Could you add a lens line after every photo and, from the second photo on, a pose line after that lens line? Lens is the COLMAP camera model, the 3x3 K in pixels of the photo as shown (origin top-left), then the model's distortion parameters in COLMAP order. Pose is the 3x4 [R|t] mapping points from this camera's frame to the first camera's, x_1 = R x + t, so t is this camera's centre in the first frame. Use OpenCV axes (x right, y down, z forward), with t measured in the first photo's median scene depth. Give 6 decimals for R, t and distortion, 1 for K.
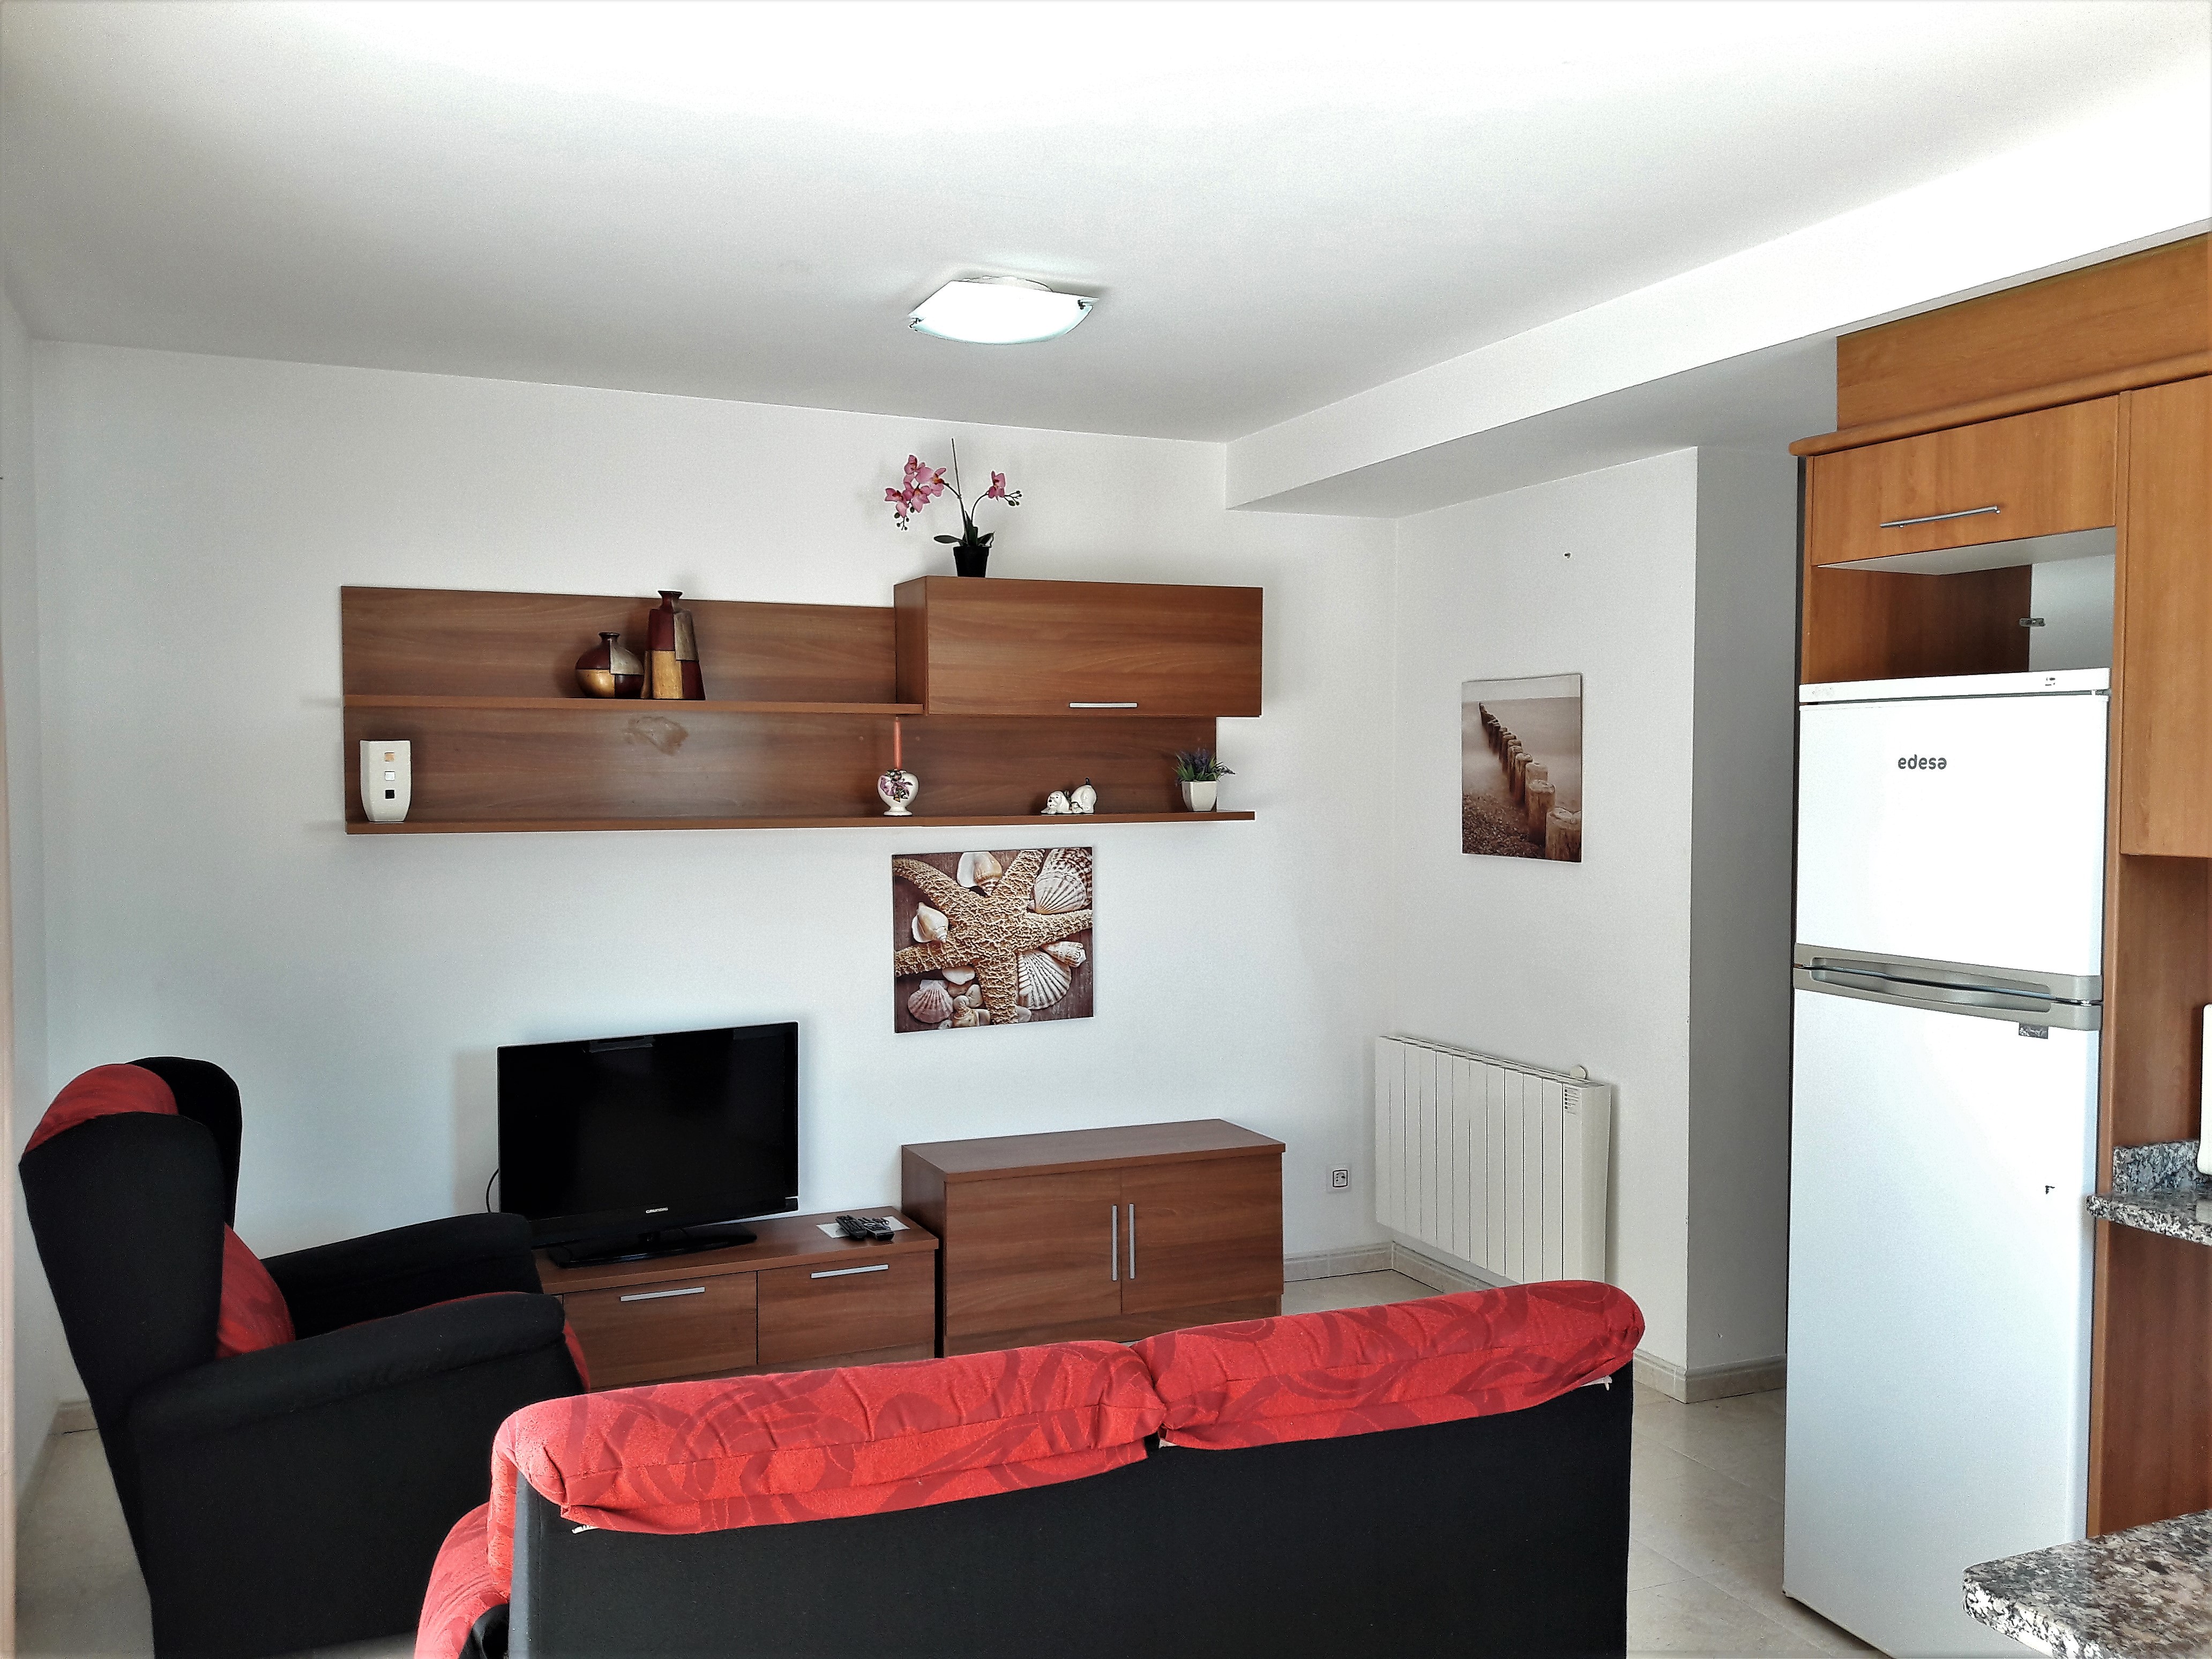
lens RADIAL K [[1815.5, 0, 1105.4], [0, 1815.5, 828.6], [0, 0, 1]] dist [0.060497, -0.113773]
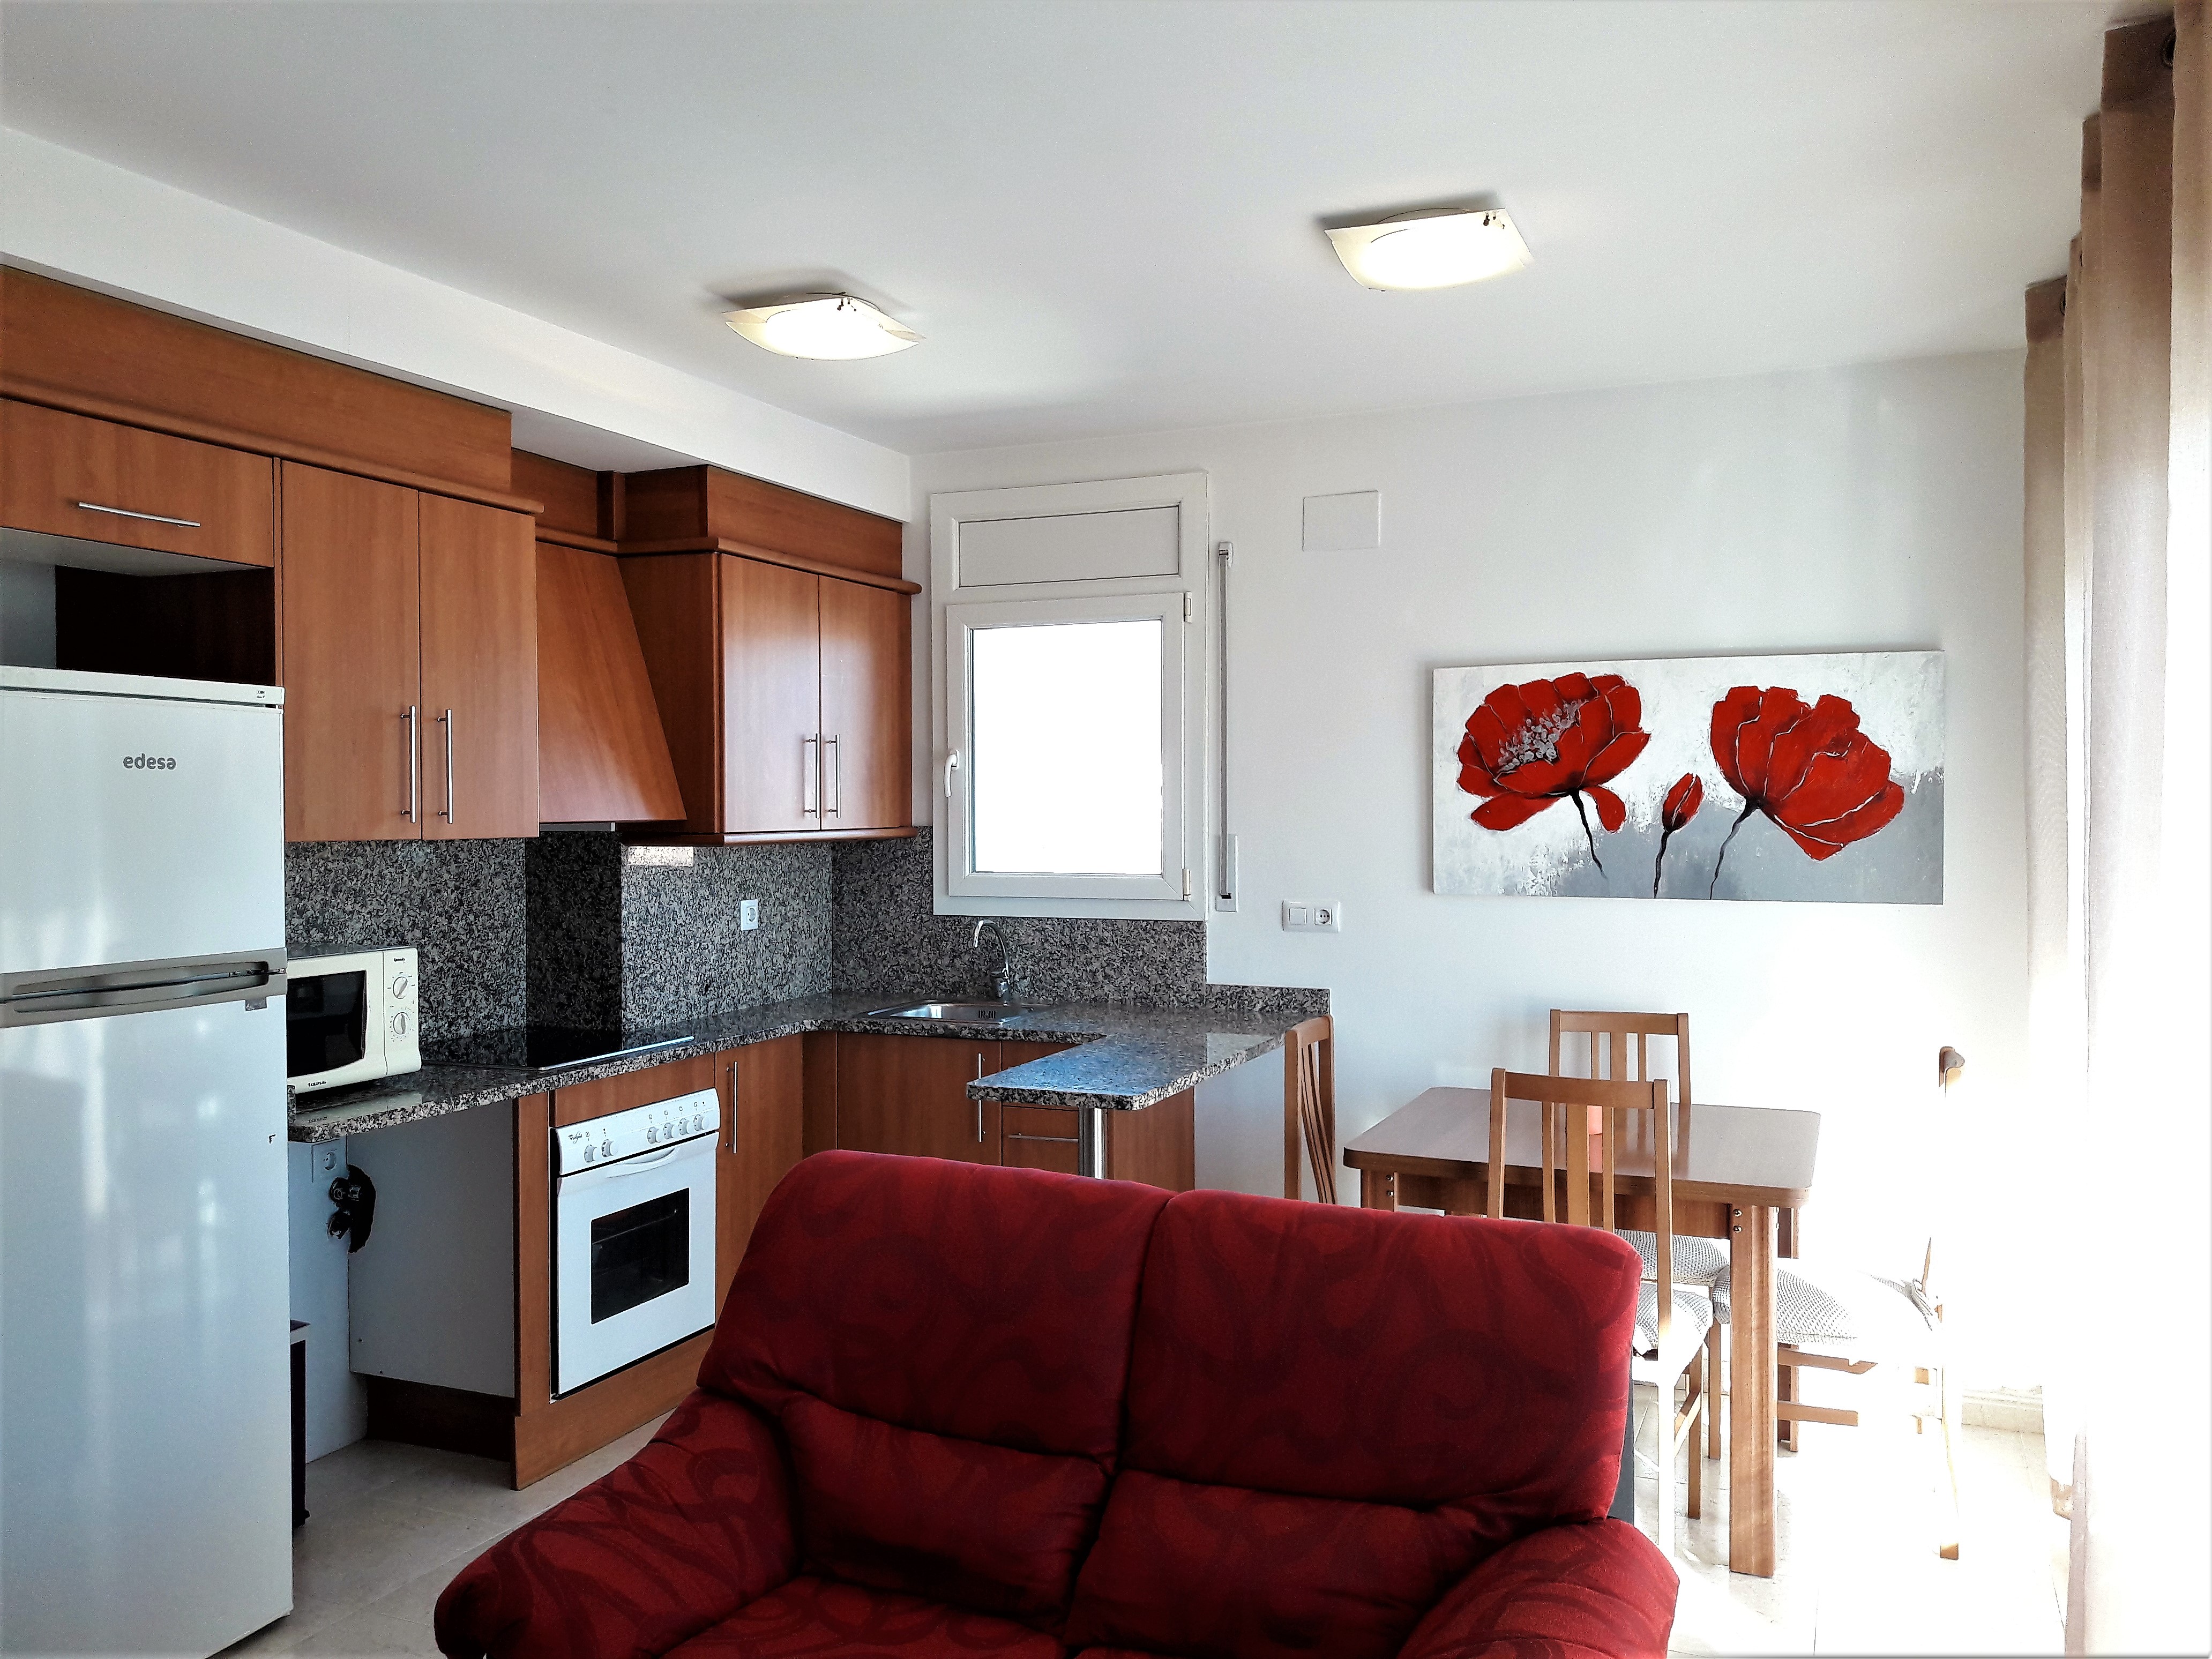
lens RADIAL K [[1815.5, 0, 1107.9], [0, 1815.5, 822.4], [0, 0, 1]] dist [0.060497, -0.113773]
pose [[-0.706197, -0.008976, 0.707959, -0.629211], [0.021151, 0.999206, 0.033768, -0.026520], [-0.707699, 0.038821, -0.705446, 1.356304]]
